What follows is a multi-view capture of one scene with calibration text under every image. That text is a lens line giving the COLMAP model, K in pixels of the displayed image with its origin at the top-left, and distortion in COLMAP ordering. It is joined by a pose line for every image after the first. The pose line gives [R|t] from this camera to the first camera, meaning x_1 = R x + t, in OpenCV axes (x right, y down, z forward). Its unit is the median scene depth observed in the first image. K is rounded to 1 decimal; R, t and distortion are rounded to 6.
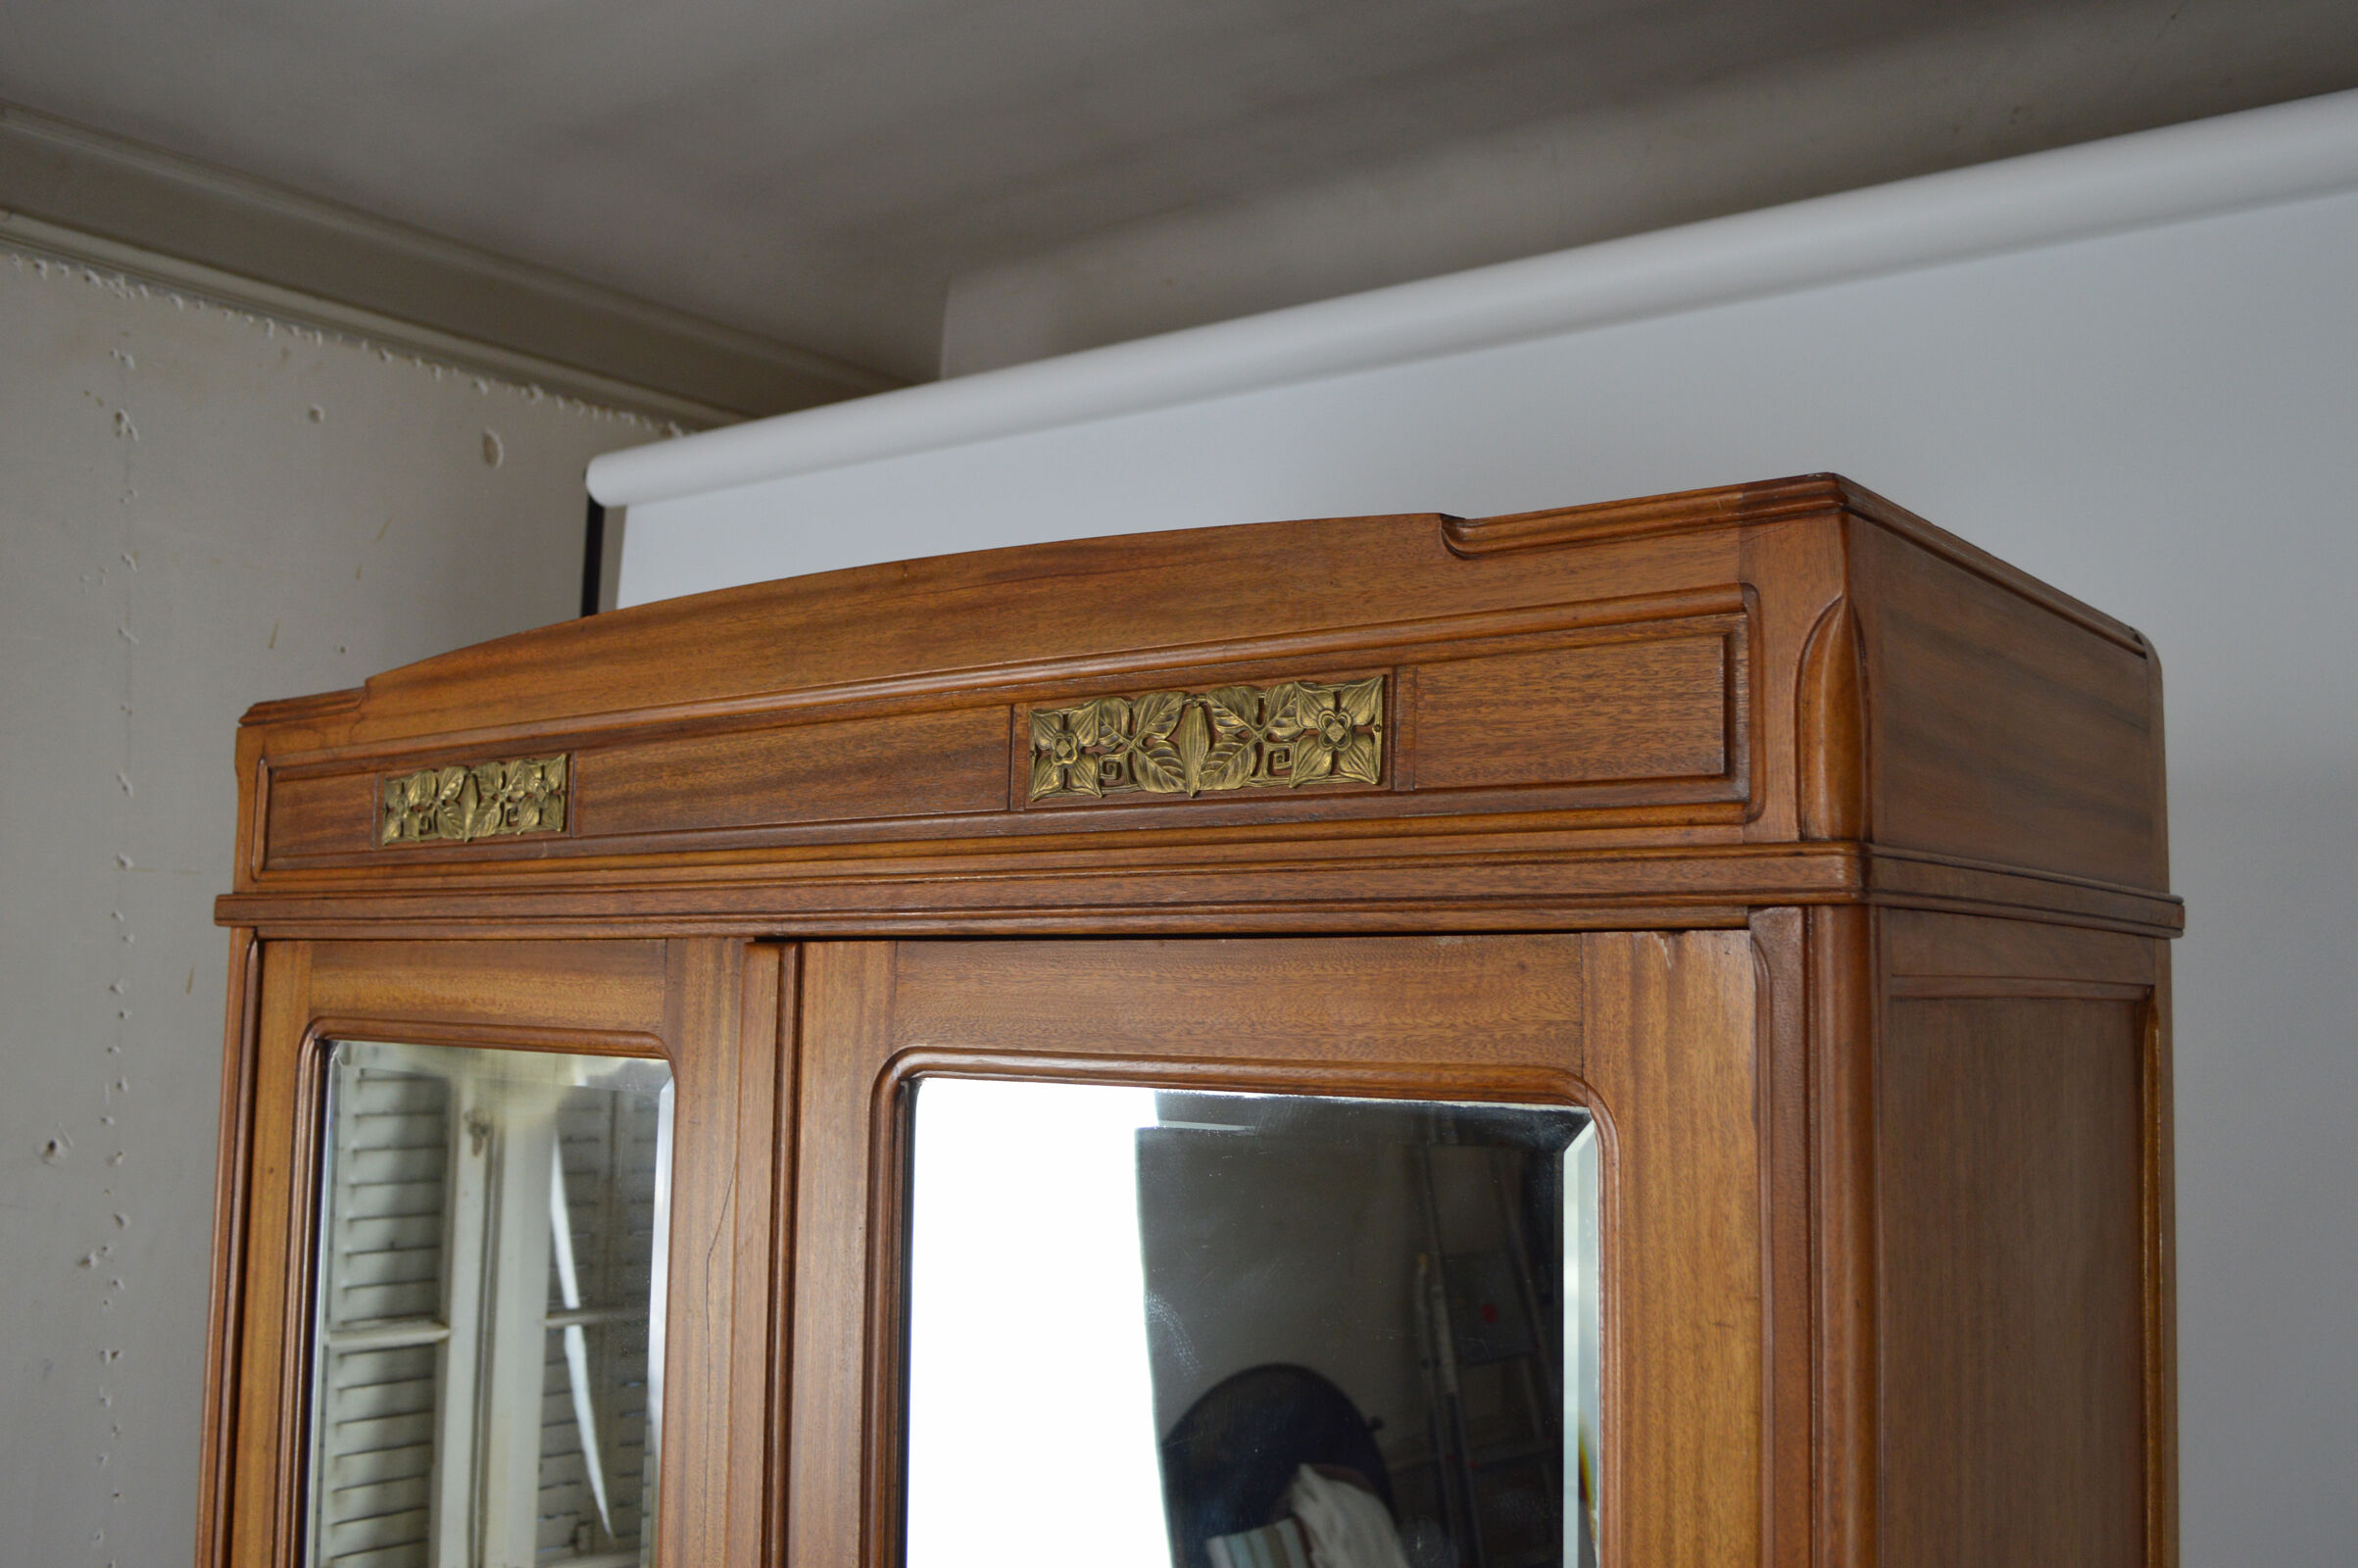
lens RADIAL K [[2164.6, 0, 1157.6], [0, 2164.6, 790.5], [0, 0, 1]] dist [-0.069390, 0.000000]
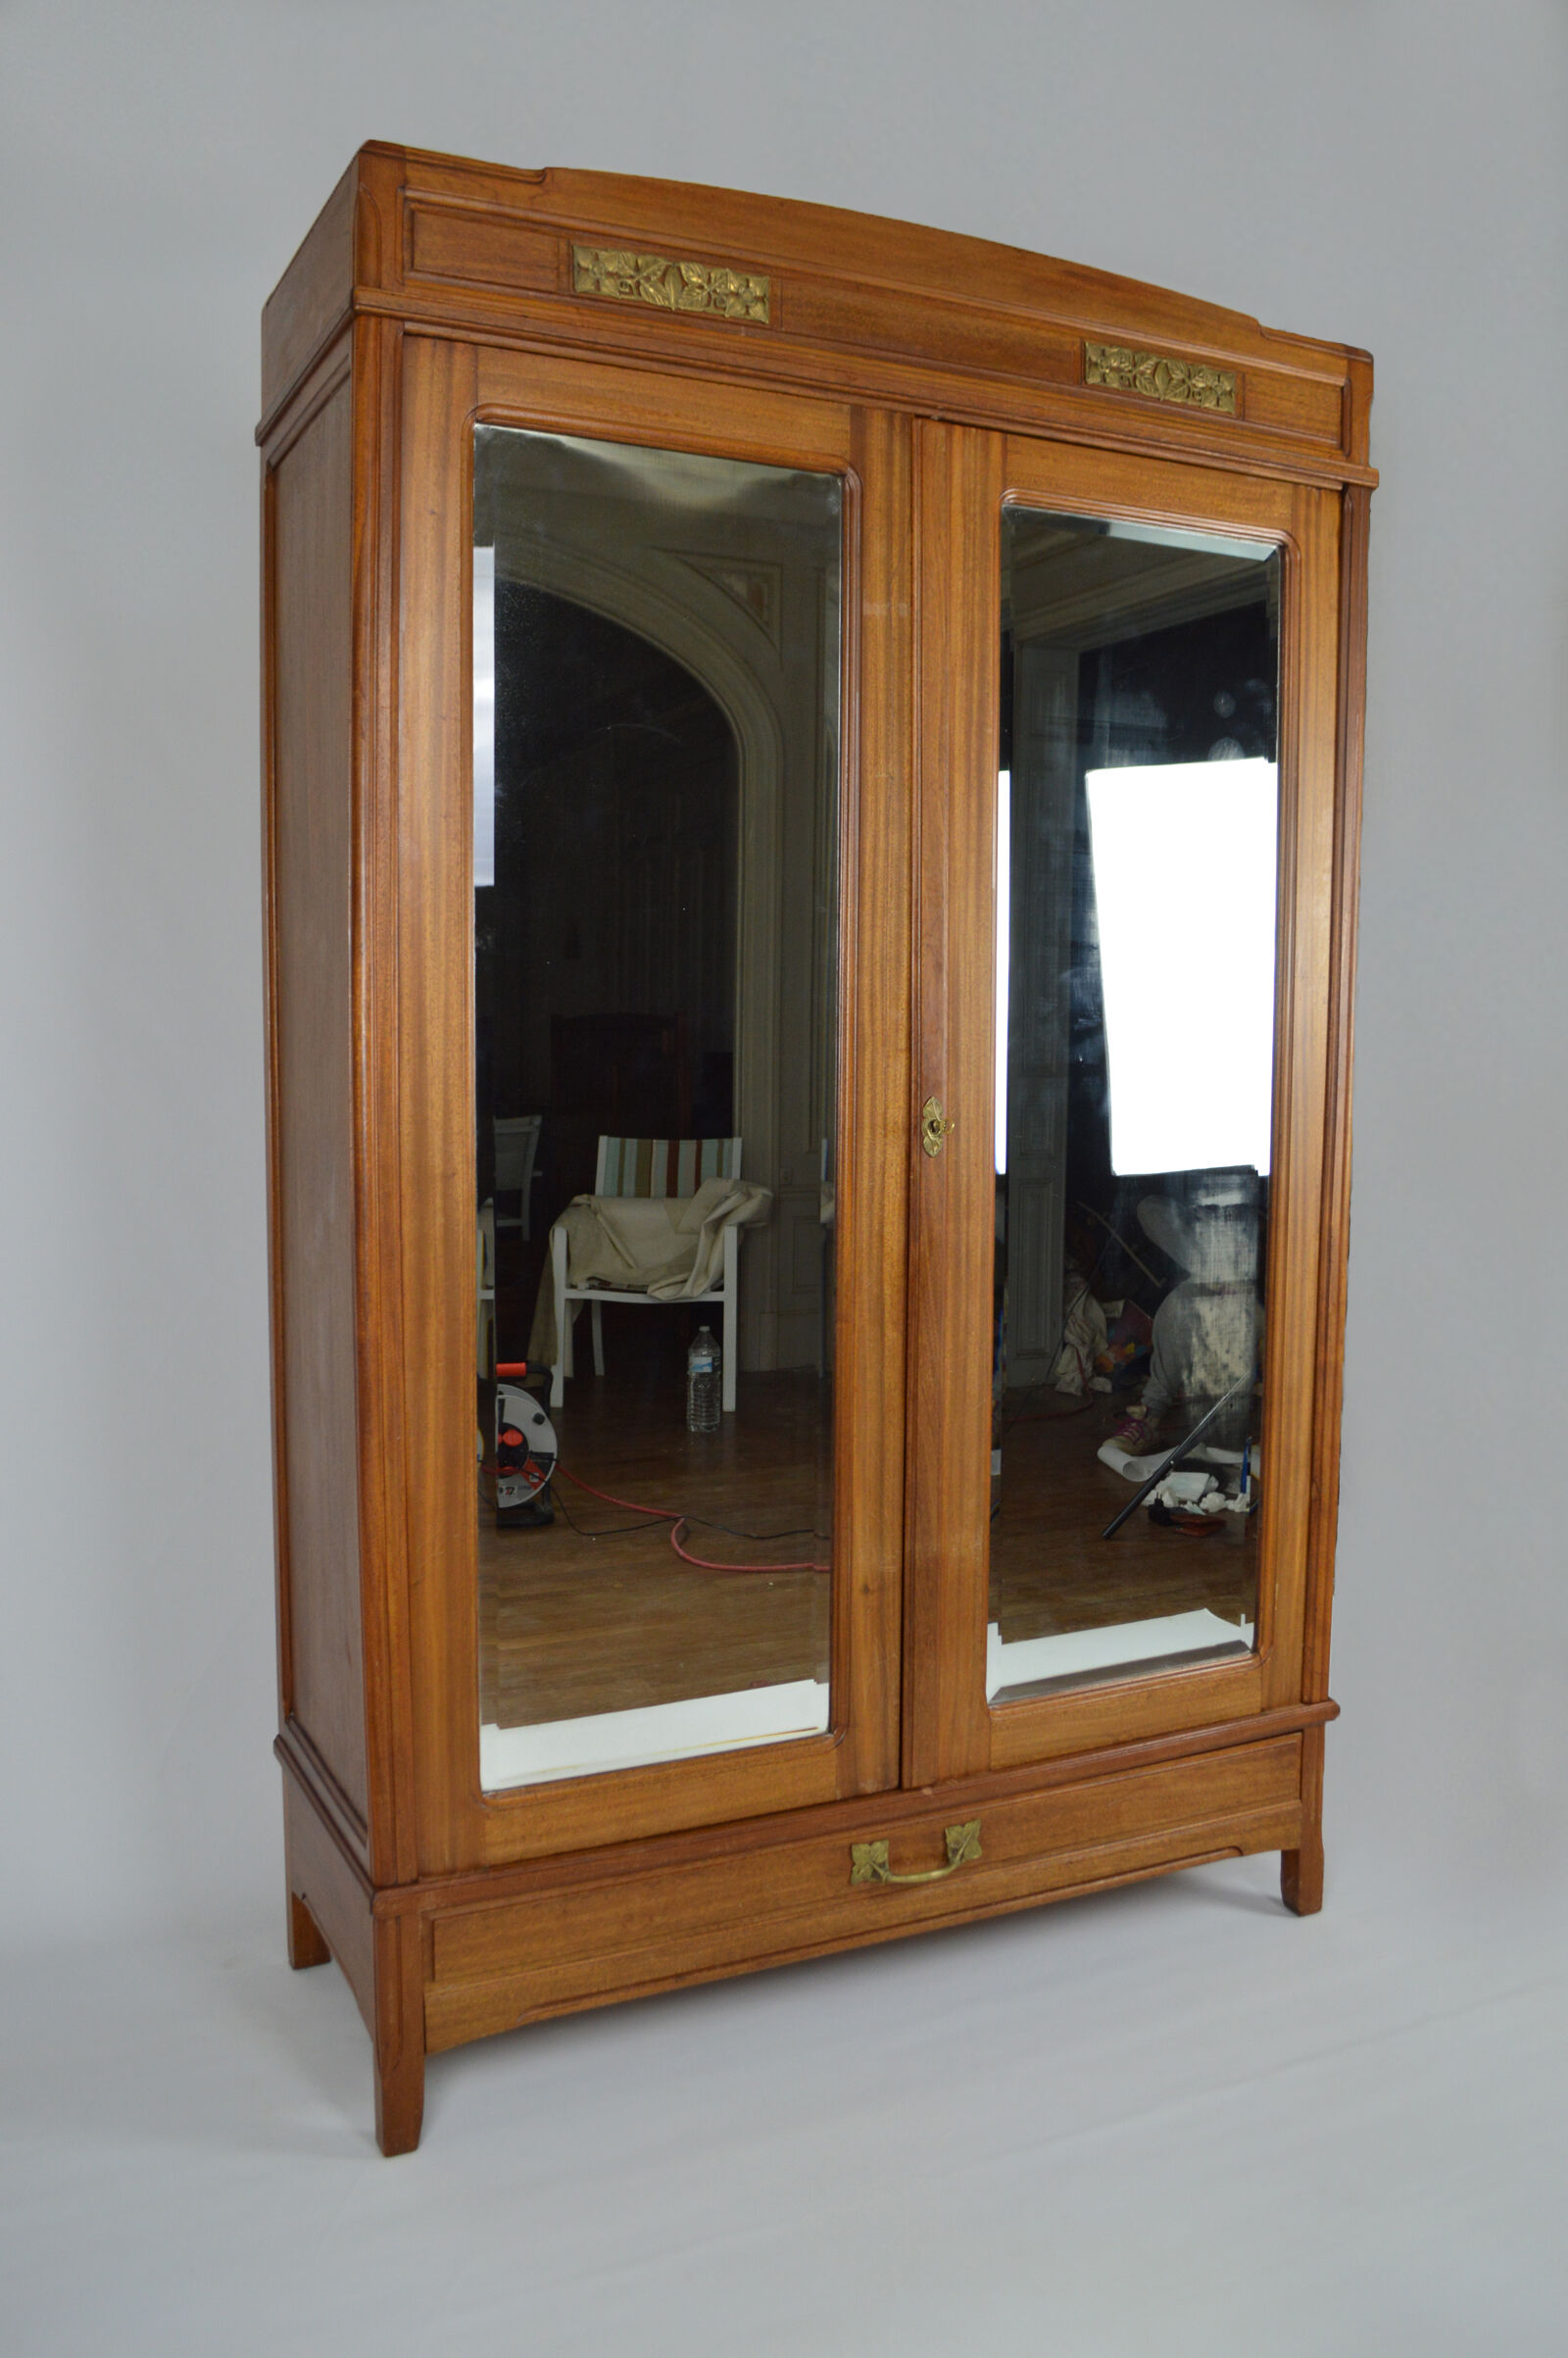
lens RADIAL K [[1897.2, 0, 748.2], [0, 1897.2, 1199.0], [0, 0, 1]] dist [-0.073267, -0.011128]
pose [[0.422108, -0.097245, 0.901315, -2.189492], [-0.088764, 0.985019, 0.147846, 0.628571], [-0.902190, -0.142411, 0.407152, 0.444515]]
